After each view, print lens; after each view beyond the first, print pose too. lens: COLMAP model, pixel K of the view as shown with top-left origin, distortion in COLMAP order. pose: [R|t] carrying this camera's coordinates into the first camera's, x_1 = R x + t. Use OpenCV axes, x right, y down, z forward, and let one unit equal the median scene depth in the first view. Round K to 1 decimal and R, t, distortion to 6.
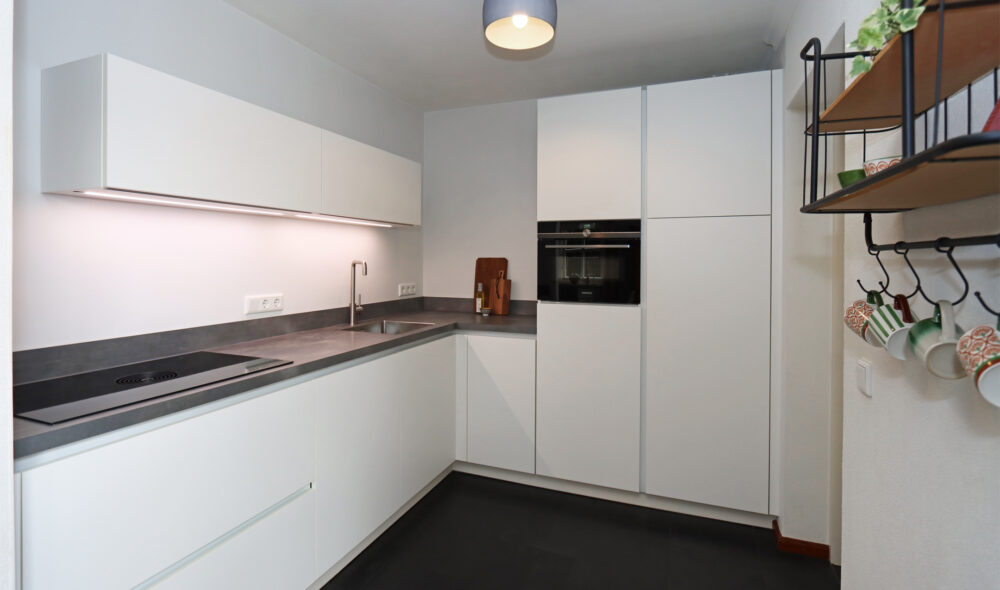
lens RADIAL K [[474.9, 0, 498.3], [0, 474.9, 261.1], [0, 0, 1]] dist [-0.000135, -0.000416]
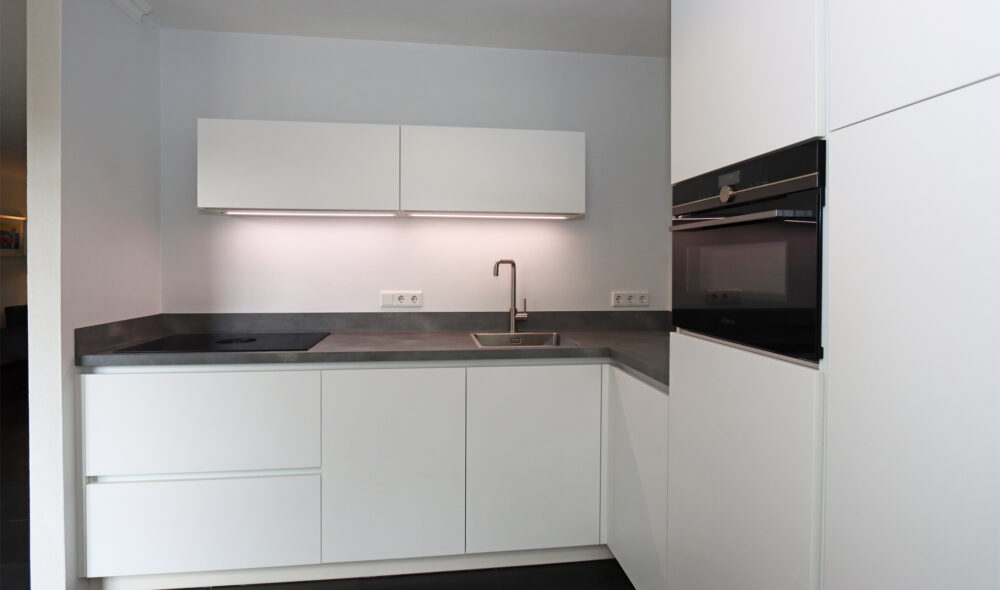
lens RADIAL K [[474.9, 0, 498.3], [0, 474.9, 261.1], [0, 0, 1]] dist [-0.000135, -0.000416]
pose [[0.479824, -0.013133, -0.877266, 0.466028], [-0.005685, 0.999820, -0.018077, 0.017129], [0.877346, 0.013661, 0.479663, 0.552537]]
